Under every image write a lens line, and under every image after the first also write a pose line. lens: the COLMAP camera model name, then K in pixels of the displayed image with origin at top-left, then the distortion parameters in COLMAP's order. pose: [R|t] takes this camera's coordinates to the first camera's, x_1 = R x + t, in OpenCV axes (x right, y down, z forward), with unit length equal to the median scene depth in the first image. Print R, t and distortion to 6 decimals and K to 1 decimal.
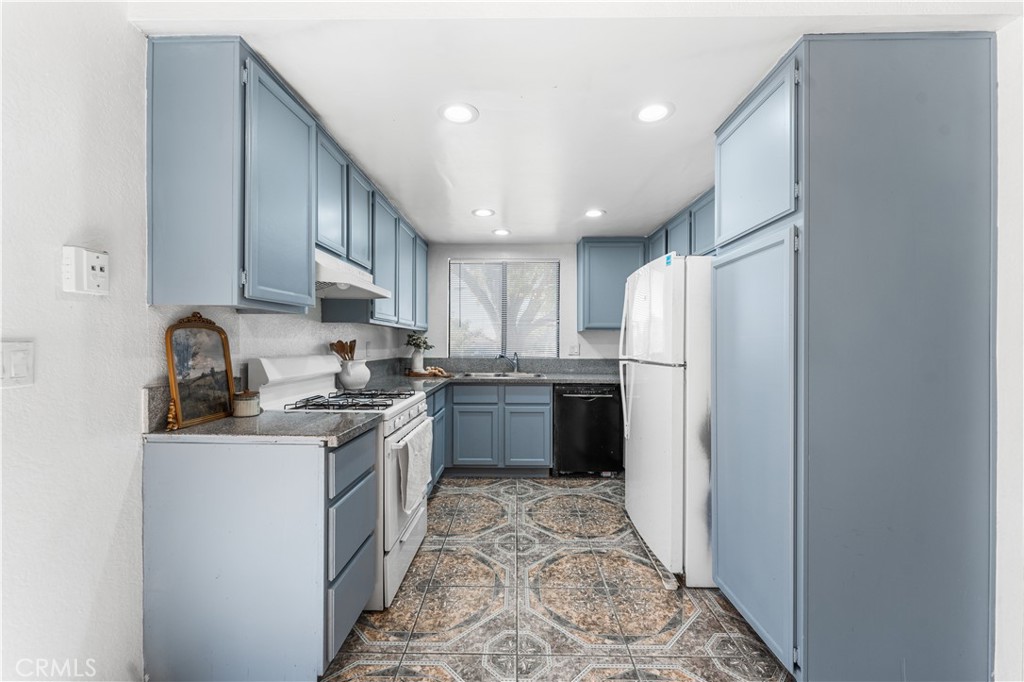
lens RADIAL K [[406.9, 0, 510.8], [0, 406.9, 344.4], [0, 0, 1]] dist [-0.001851, -0.000178]
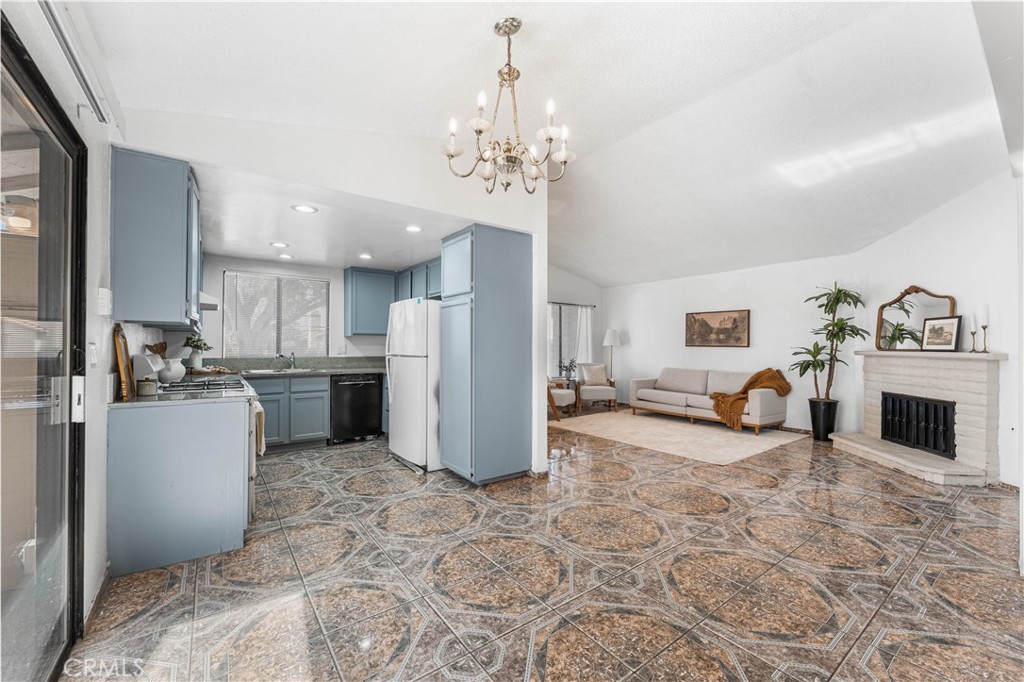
lens RADIAL K [[405.5, 0, 511.9], [0, 405.5, 343.3], [0, 0, 1]] dist [0.000219, -0.000029]
pose [[0.795447, 0.002676, 0.606018, -0.258567], [0.001323, 0.999980, -0.006152, 0.000977], [-0.606022, 0.005695, 0.795428, -0.478793]]
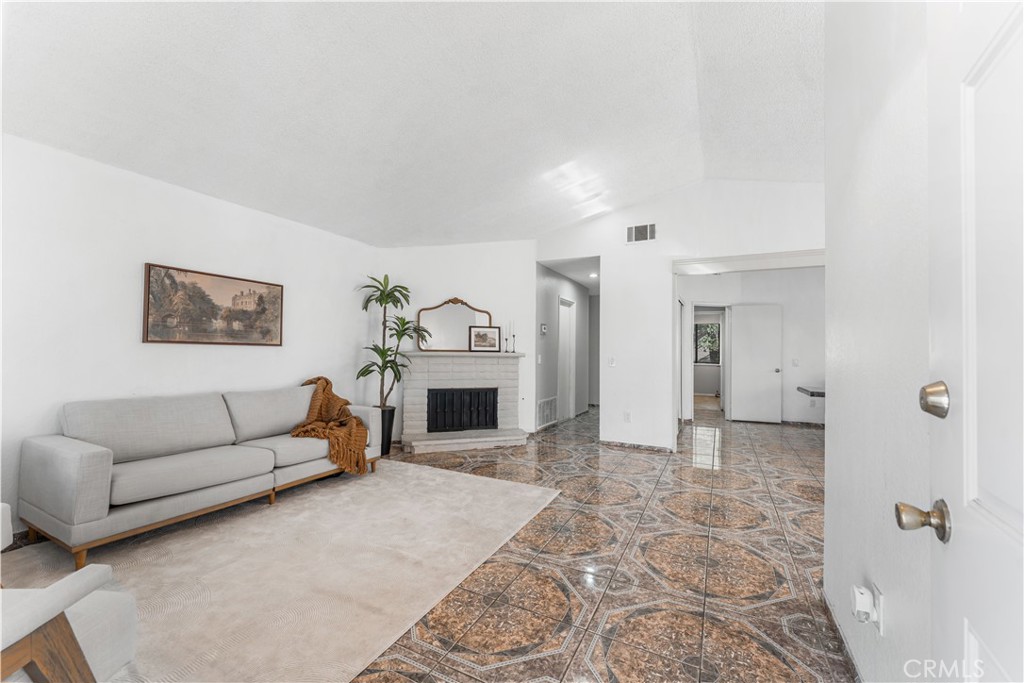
lens RADIAL K [[398.3, 0, 514.5], [0, 398.3, 344.3], [0, 0, 1]] dist [-0.007807, -0.000284]
pose [[-0.888963, -0.007640, 0.457916, 0.676549], [-0.015299, 0.999798, -0.013019, 0.008471], [-0.457724, -0.018579, -0.888900, 1.105532]]
